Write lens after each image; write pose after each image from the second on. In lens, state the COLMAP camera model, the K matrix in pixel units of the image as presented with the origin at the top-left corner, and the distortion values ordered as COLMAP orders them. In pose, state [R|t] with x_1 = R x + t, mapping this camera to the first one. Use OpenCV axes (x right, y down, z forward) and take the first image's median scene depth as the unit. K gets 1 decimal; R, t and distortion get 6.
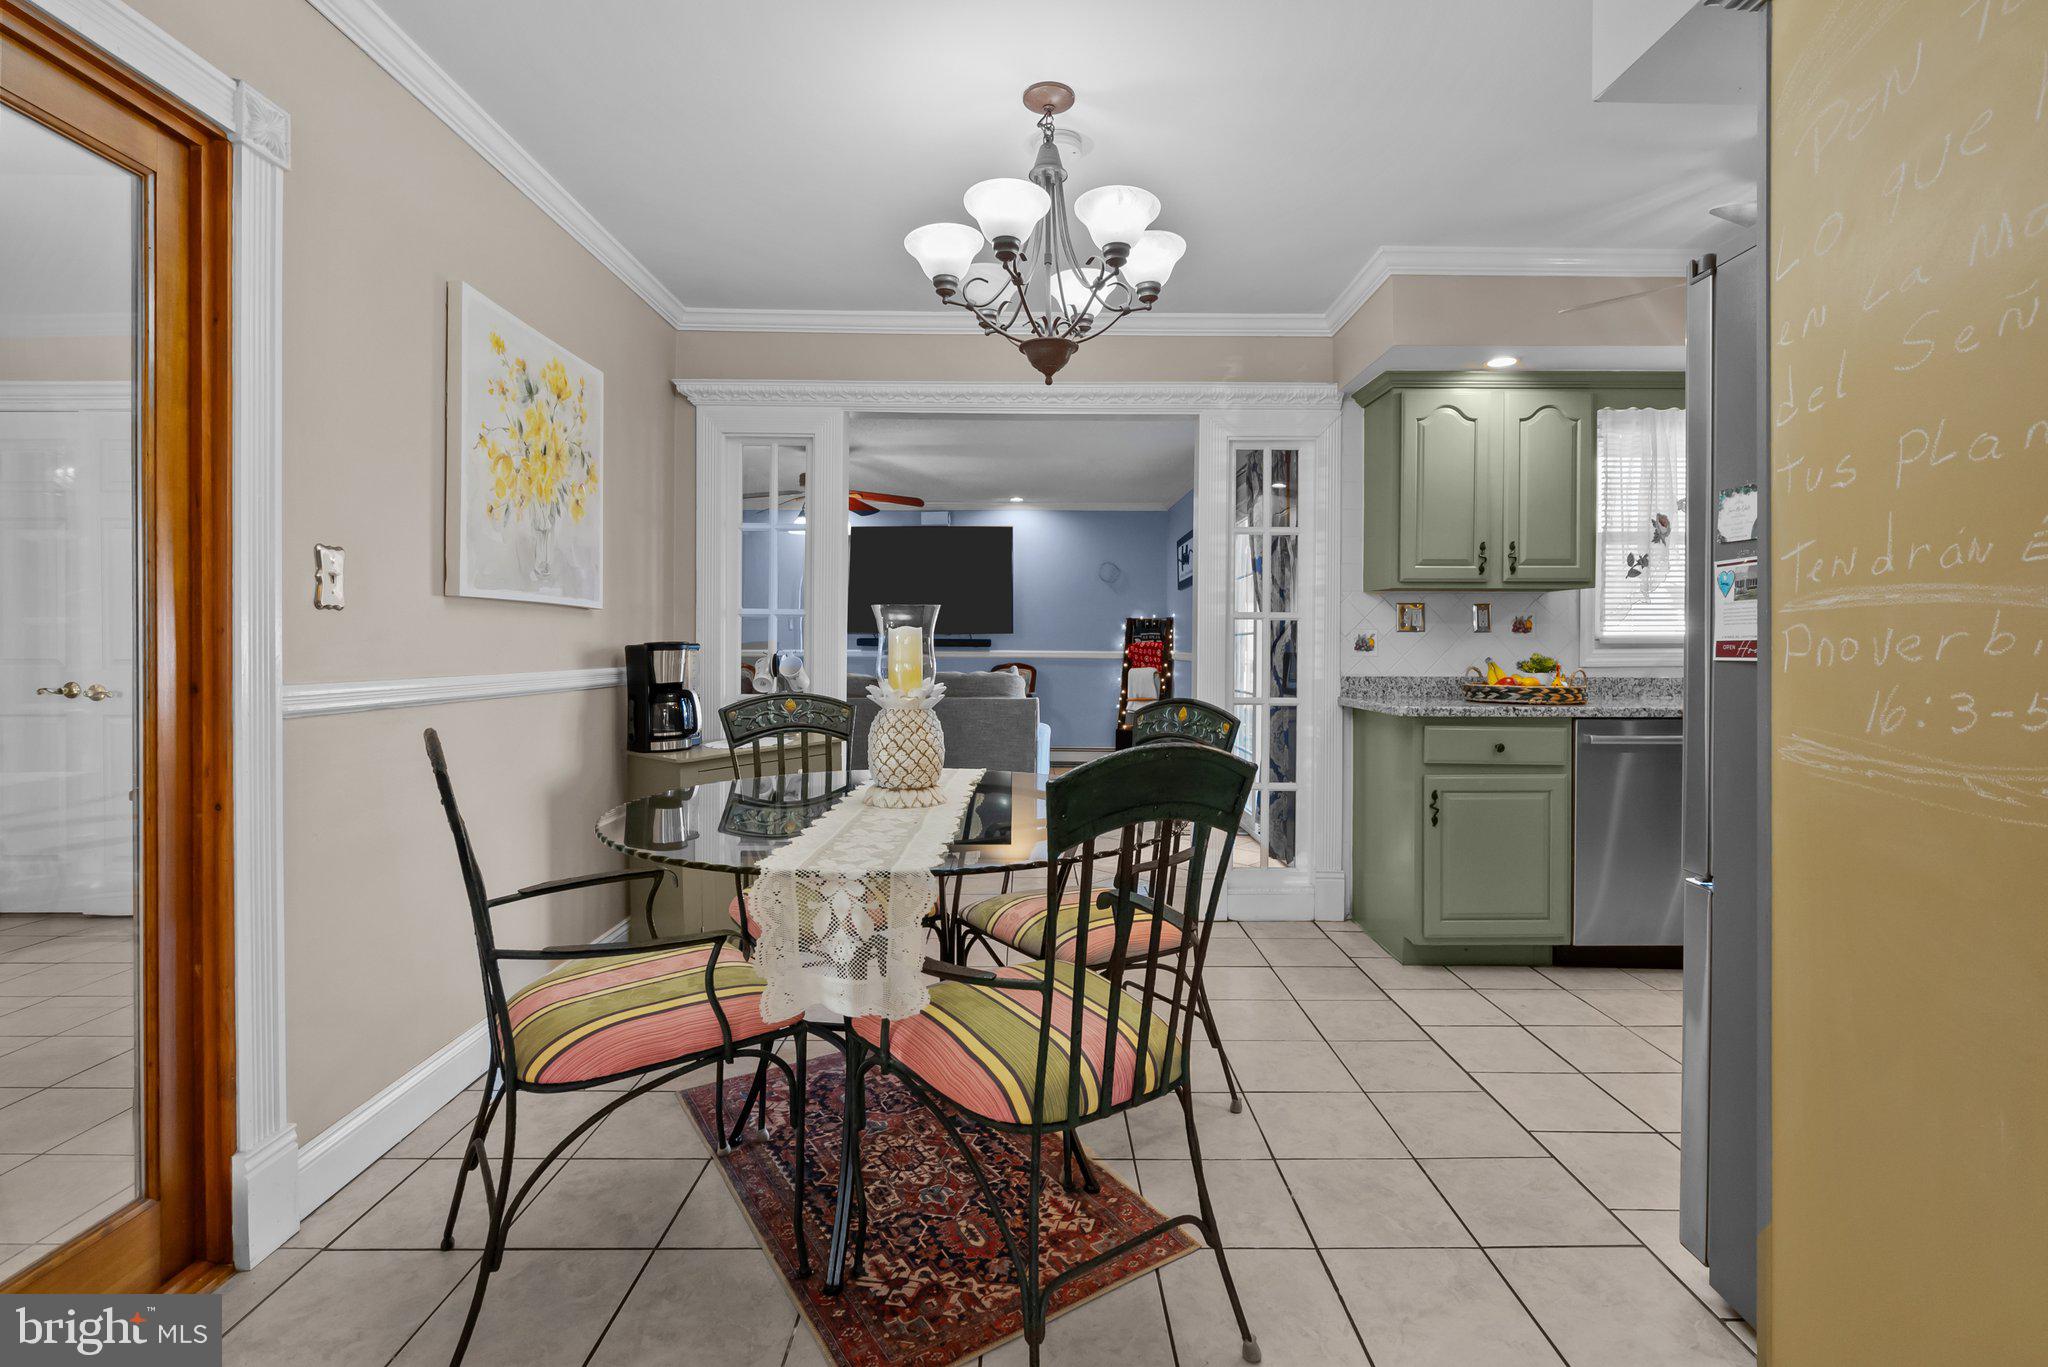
lens RADIAL K [[952.8, 0, 1031.7], [0, 952.8, 645.8], [0, 0, 1]] dist [-0.002331, -0.000289]
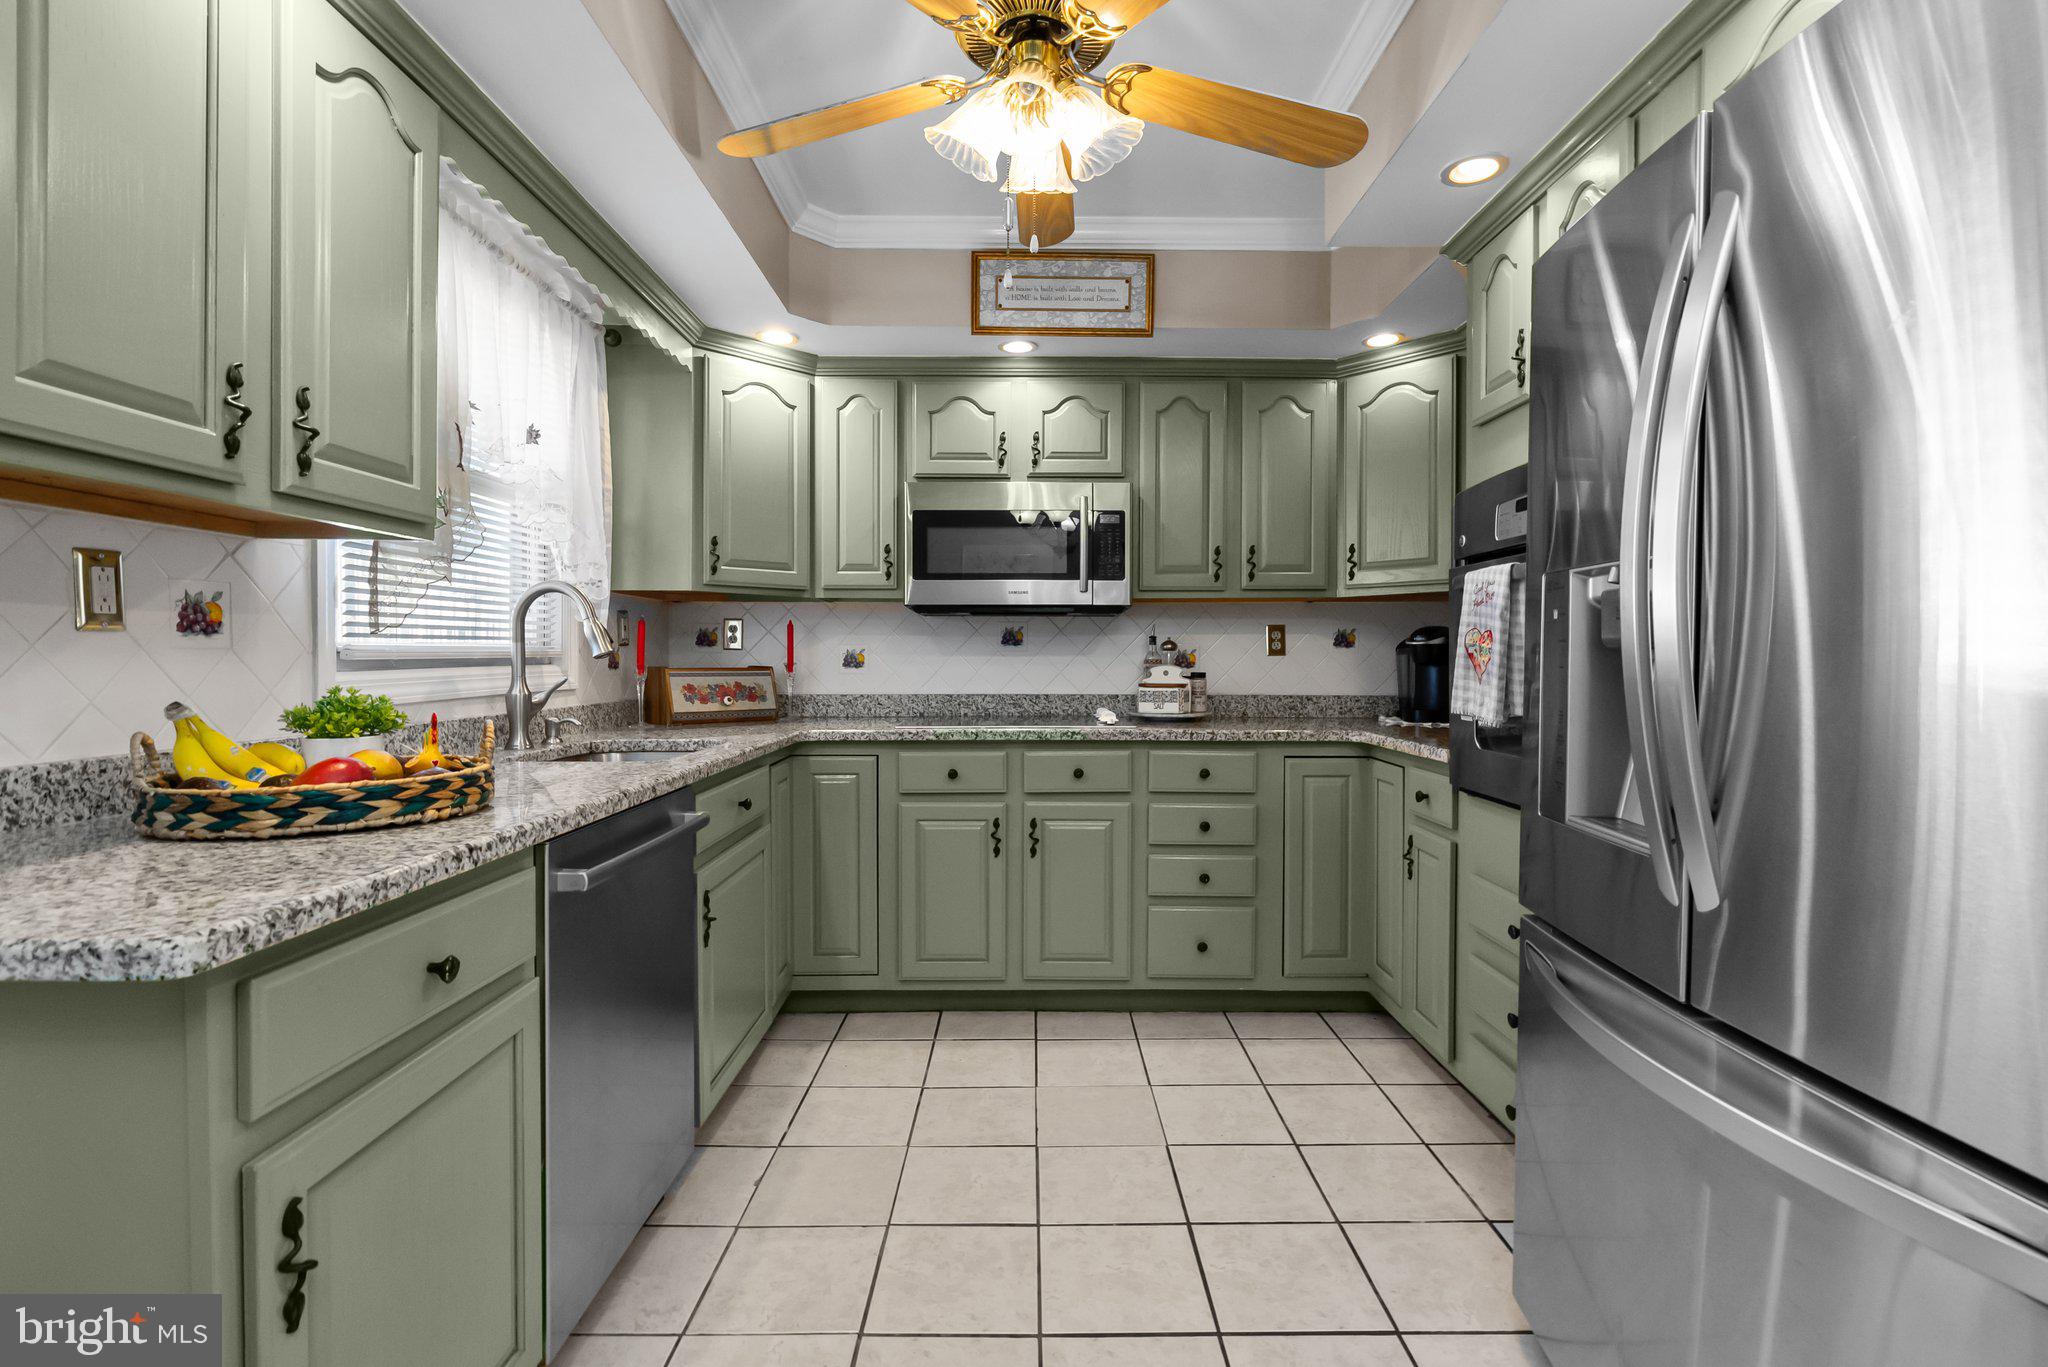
lens RADIAL K [[931.3, 0, 1035.4], [0, 931.3, 668.4], [0, 0, 1]] dist [-0.003907, -0.000043]
pose [[0.003315, -0.017258, 0.999846, 0.143478], [-0.000605, 0.999851, 0.017260, -0.006925], [-0.999994, -0.000662, 0.003304, 0.713407]]
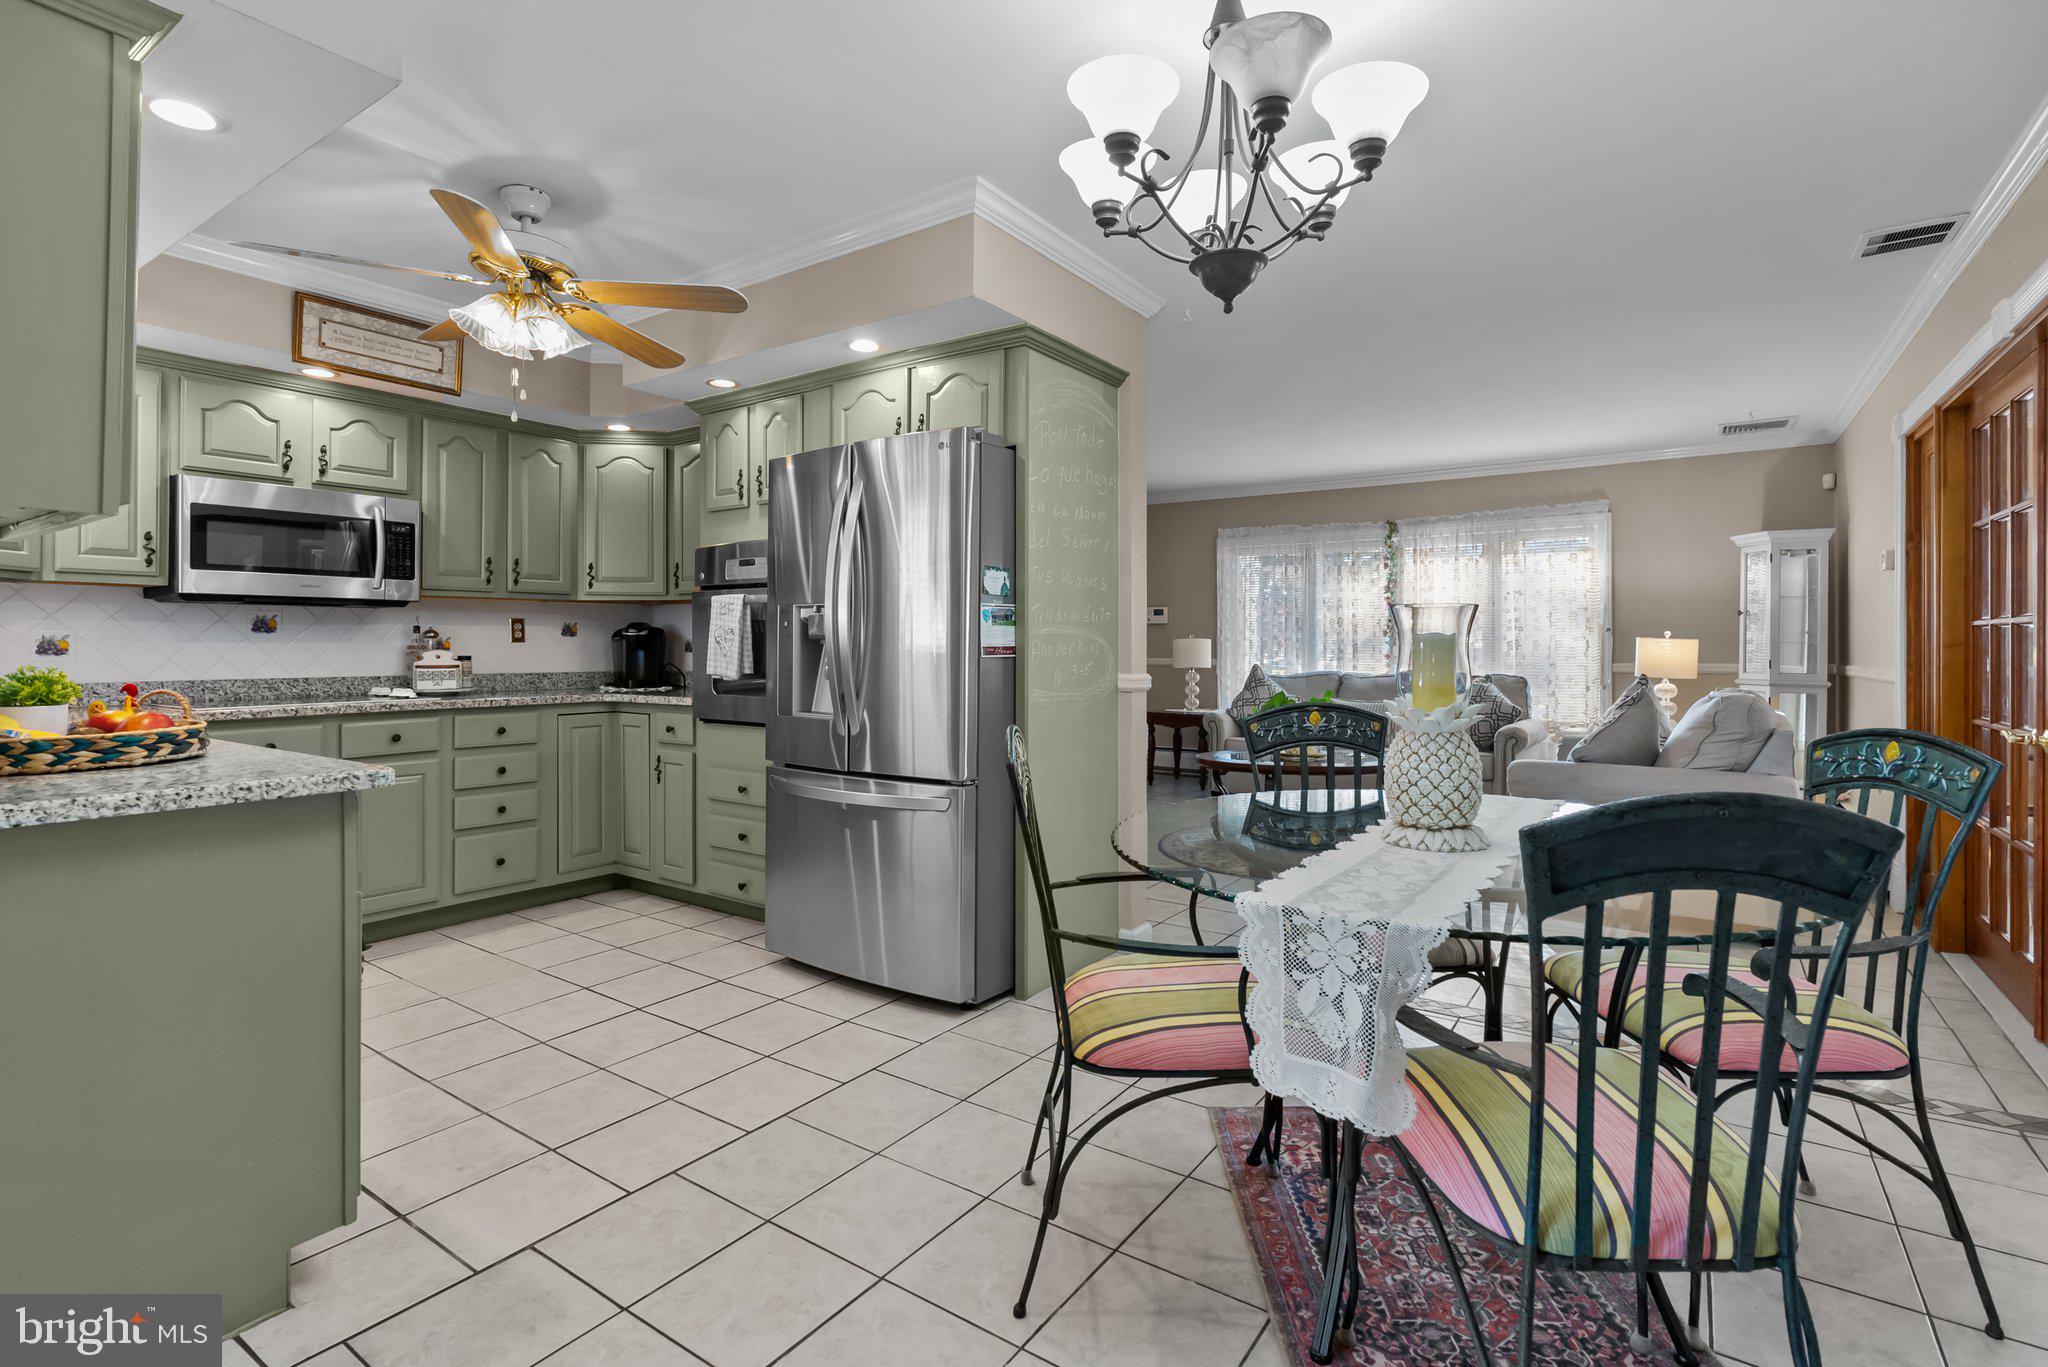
lens RADIAL K [[952.8, 0, 1031.7], [0, 952.8, 645.8], [0, 0, 1]] dist [-0.002331, -0.000289]
pose [[-0.814202, -0.004944, 0.580561, -0.191386], [-0.003099, 0.999987, 0.004170, -0.006668], [-0.580574, 0.001596, -0.814206, 1.114165]]
